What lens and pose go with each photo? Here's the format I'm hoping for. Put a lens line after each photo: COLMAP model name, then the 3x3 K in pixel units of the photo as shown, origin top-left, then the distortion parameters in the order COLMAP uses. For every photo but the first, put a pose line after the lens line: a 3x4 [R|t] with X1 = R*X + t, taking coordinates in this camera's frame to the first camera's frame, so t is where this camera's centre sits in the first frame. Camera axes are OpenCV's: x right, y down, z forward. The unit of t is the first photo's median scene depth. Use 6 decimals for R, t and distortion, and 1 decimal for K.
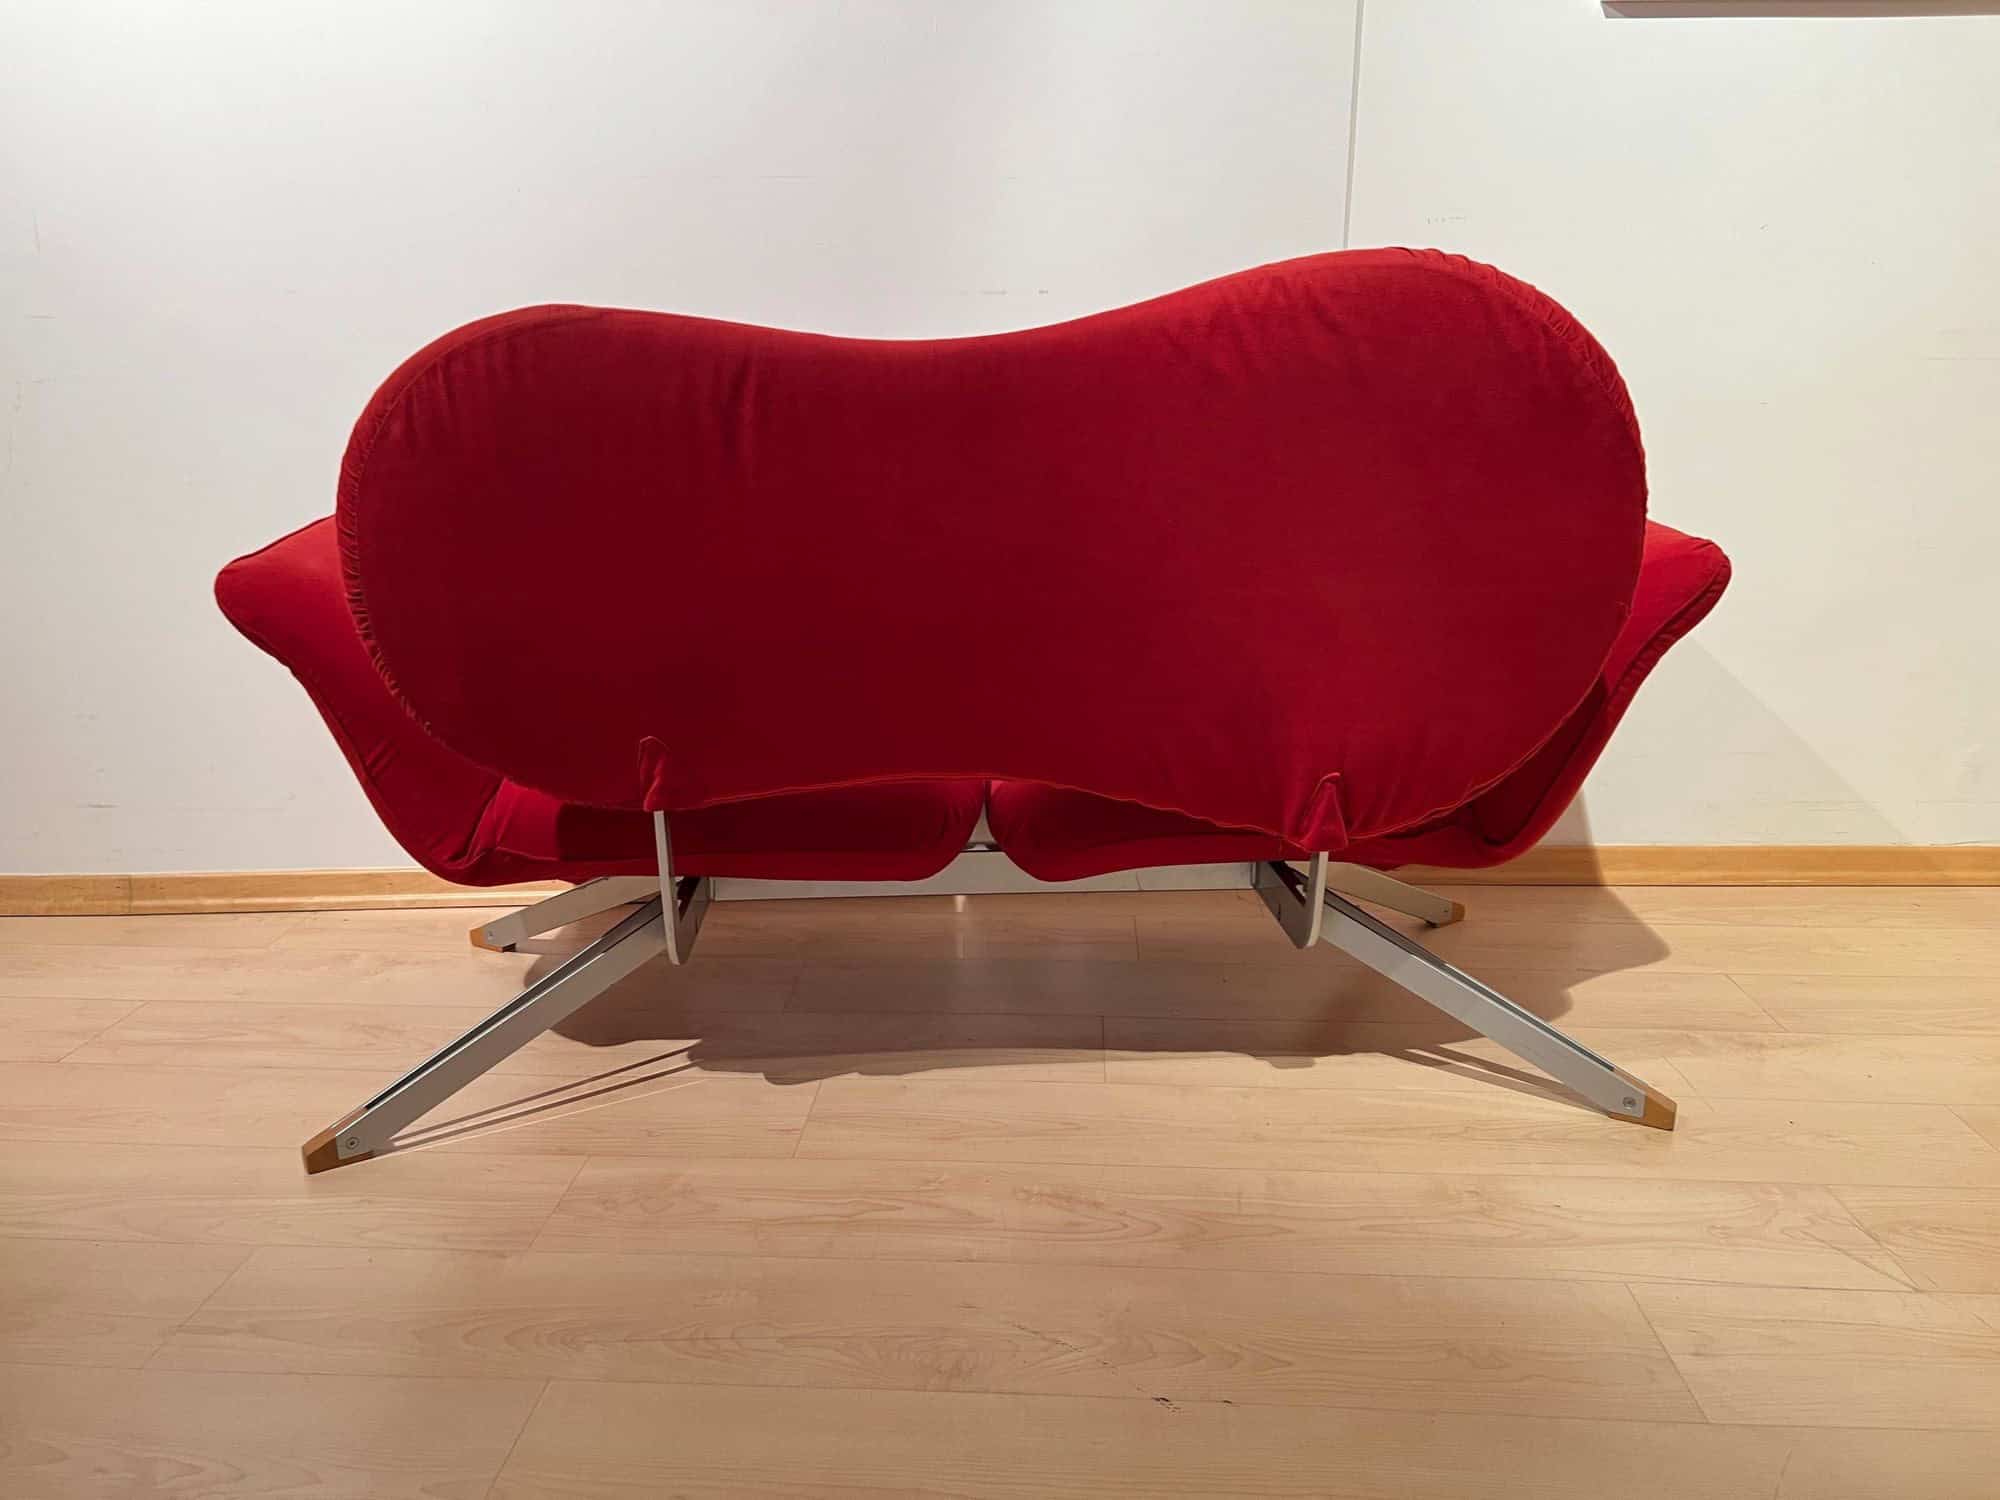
lens RADIAL K [[1517.1, 0, 983.6], [0, 1517.1, 749.8], [0, 0, 1]] dist [0.041870, -0.055305]
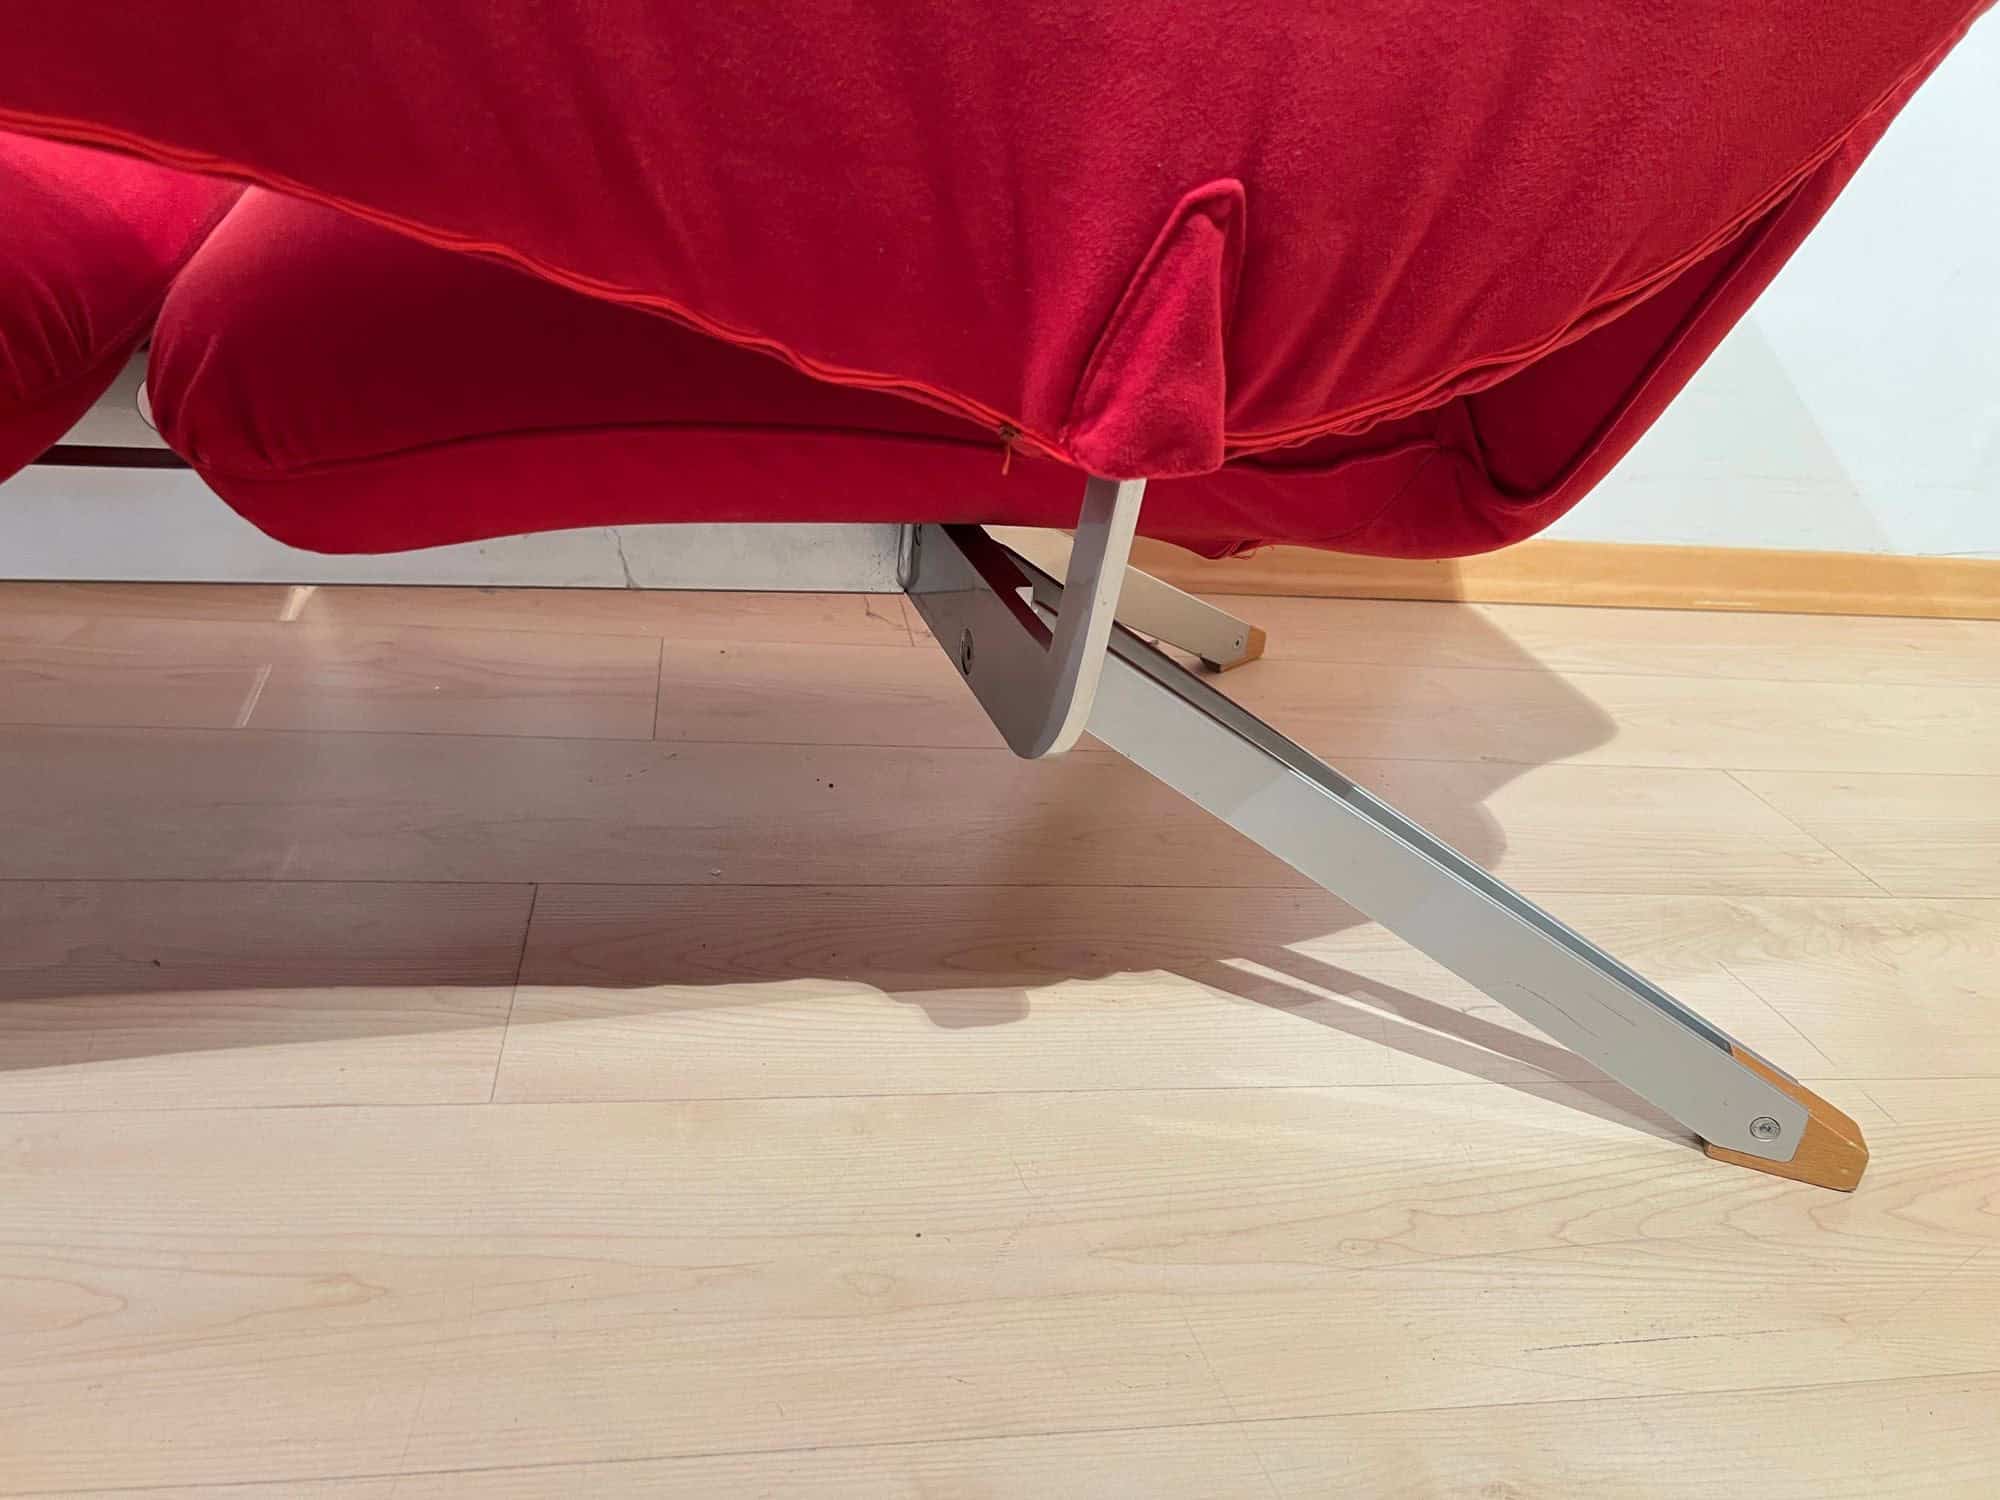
lens RADIAL K [[1507.9, 0, 997.3], [0, 1507.9, 761.3], [0, 0, 1]] dist [0.043289, -0.059355]
pose [[0.966706, 0.003702, 0.255863, 0.101505], [-0.056263, 0.978502, 0.198415, 0.055809], [-0.249627, -0.206205, 0.946132, 0.617471]]
